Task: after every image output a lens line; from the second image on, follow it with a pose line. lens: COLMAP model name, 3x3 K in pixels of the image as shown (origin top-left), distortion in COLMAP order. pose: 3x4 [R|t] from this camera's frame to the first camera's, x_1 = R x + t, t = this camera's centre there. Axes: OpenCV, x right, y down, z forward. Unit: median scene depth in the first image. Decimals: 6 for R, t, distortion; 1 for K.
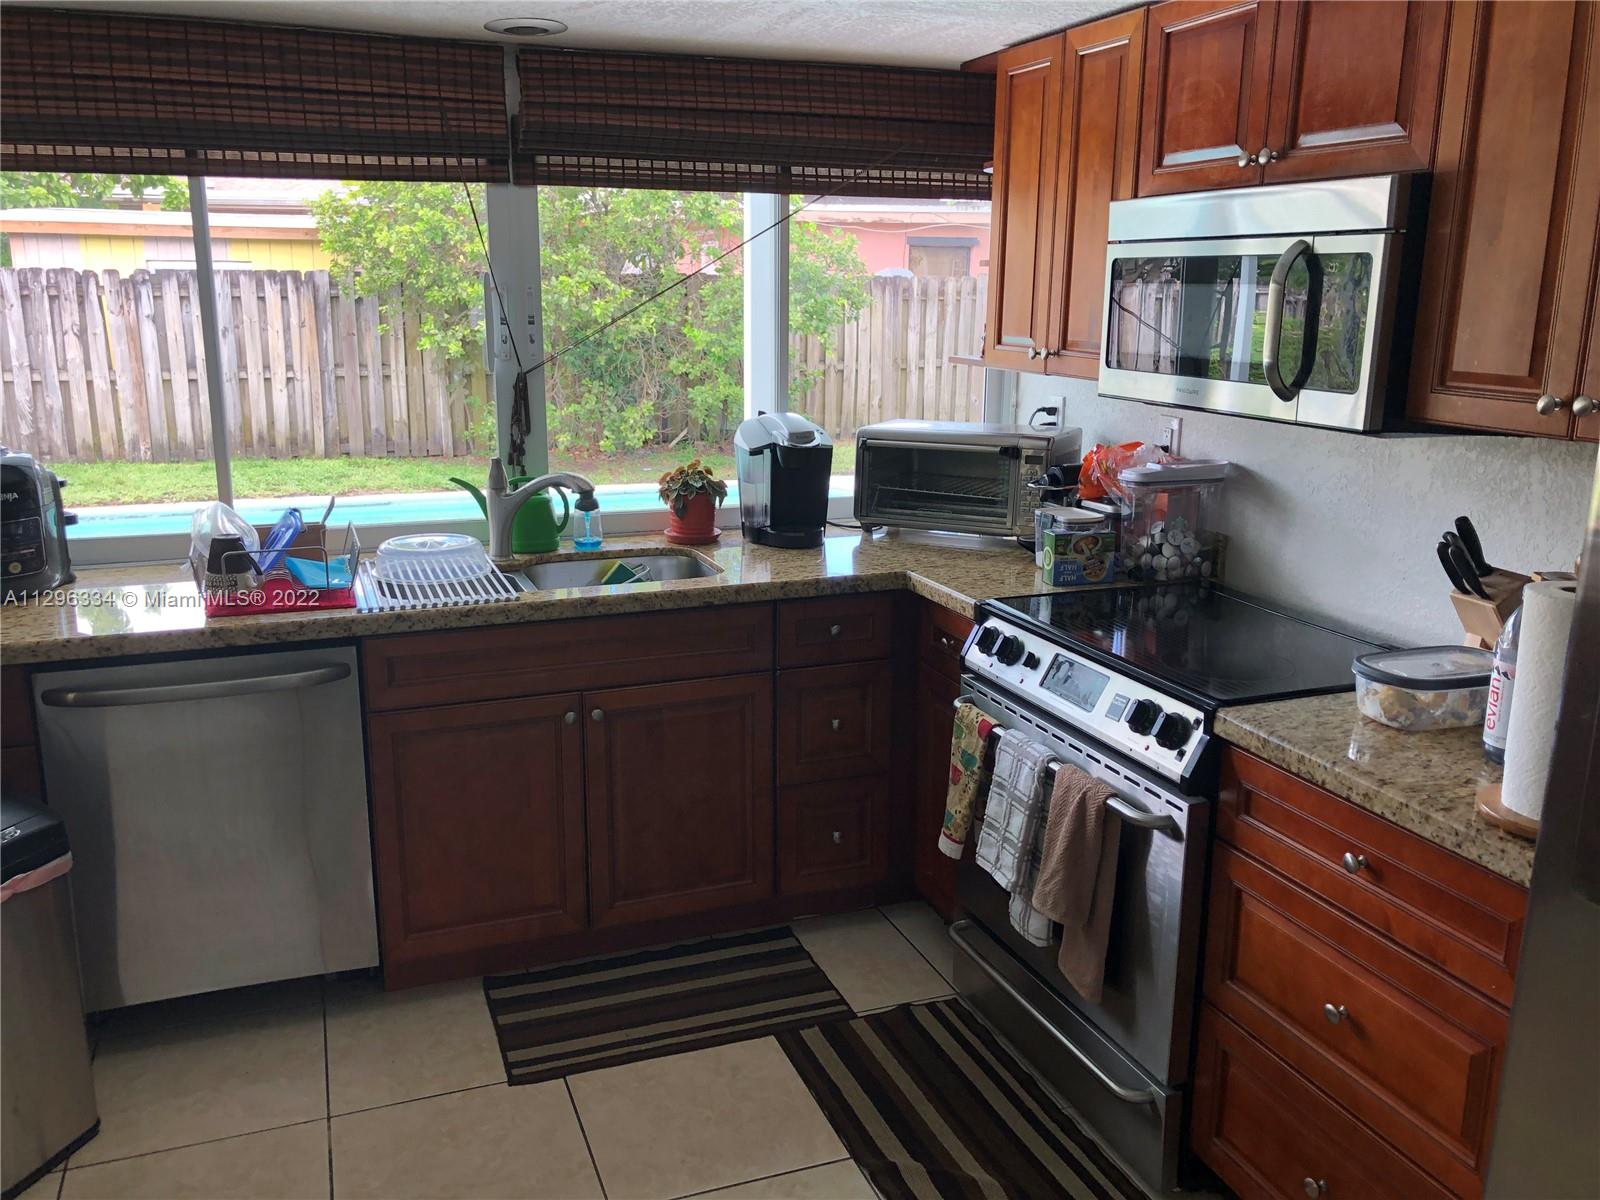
lens RADIAL K [[1313.4, 0, 787.4], [0, 1313.4, 604.1], [0, 0, 1]] dist [0.095676, -0.146219]
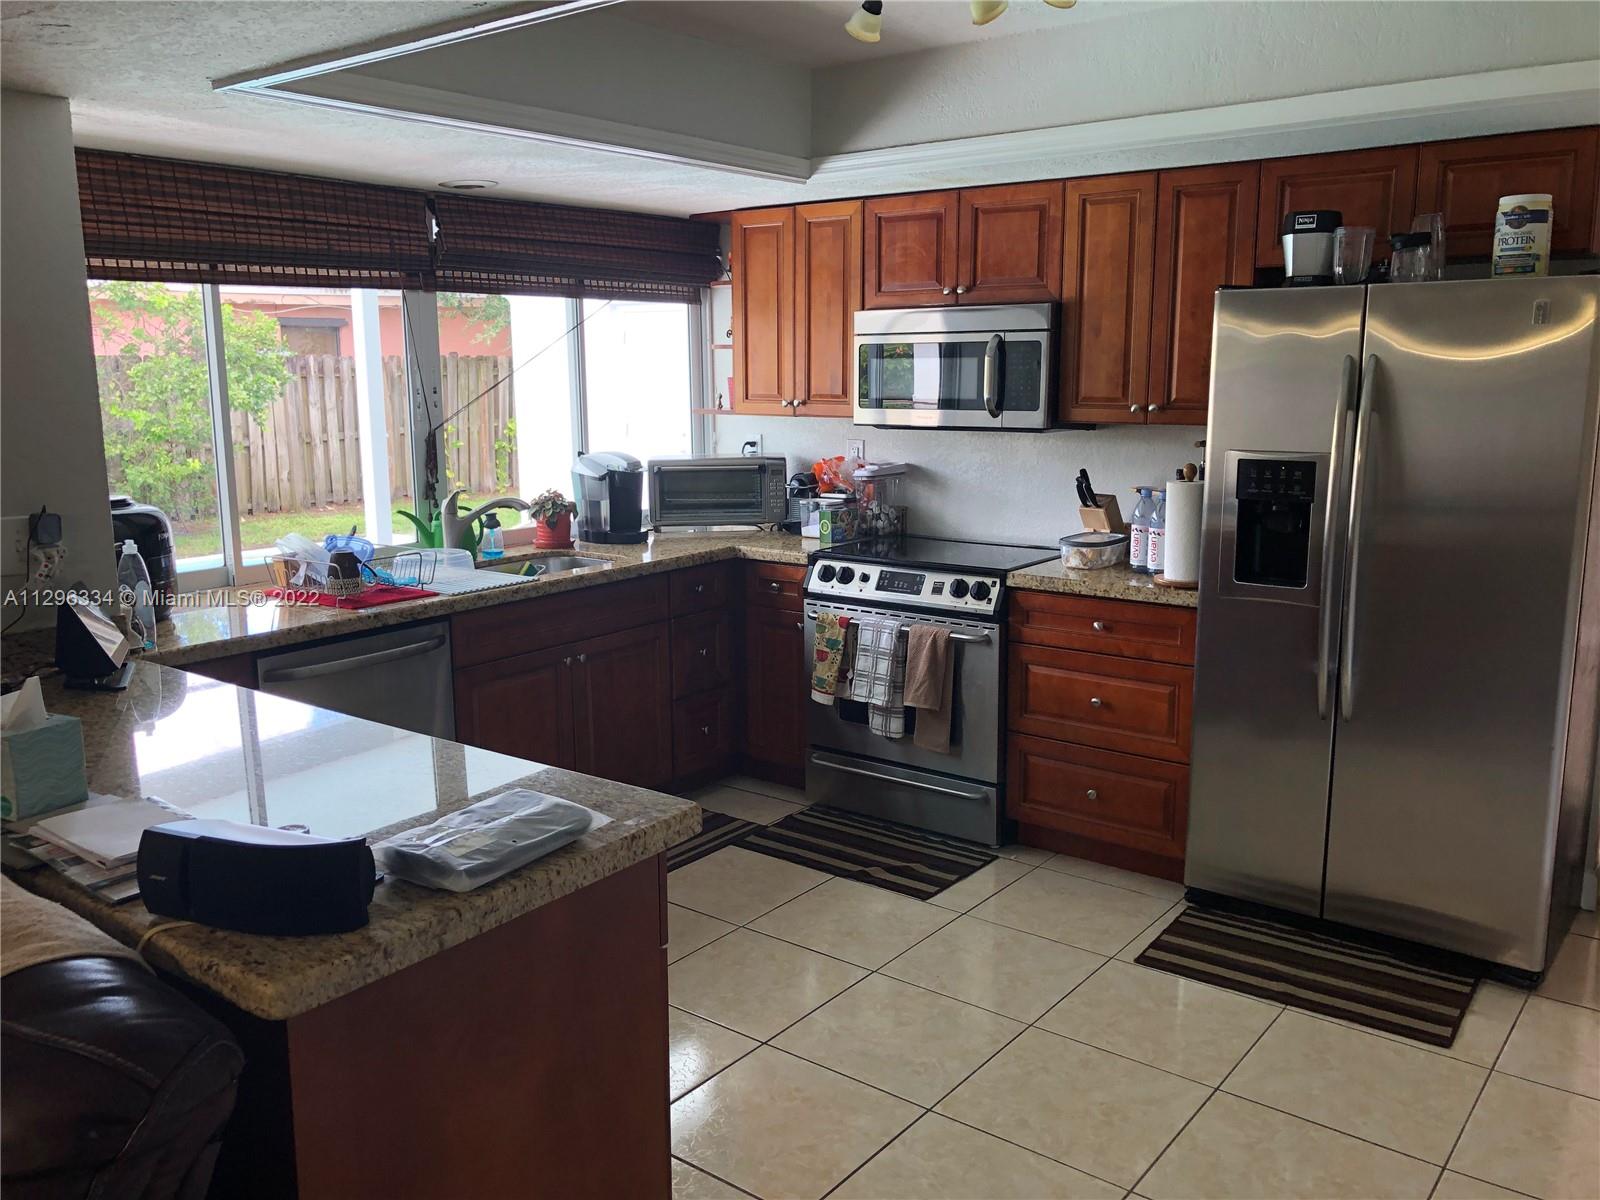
lens RADIAL K [[1290.5, 0, 794.4], [0, 1290.5, 626.4], [0, 0, 1]] dist [0.098481, -0.198588]
pose [[0.850898, -0.119374, 0.511588, -0.688575], [0.137901, 0.990445, 0.001747, 0.081666], [-0.506908, 0.069062, 0.859229, -0.350489]]
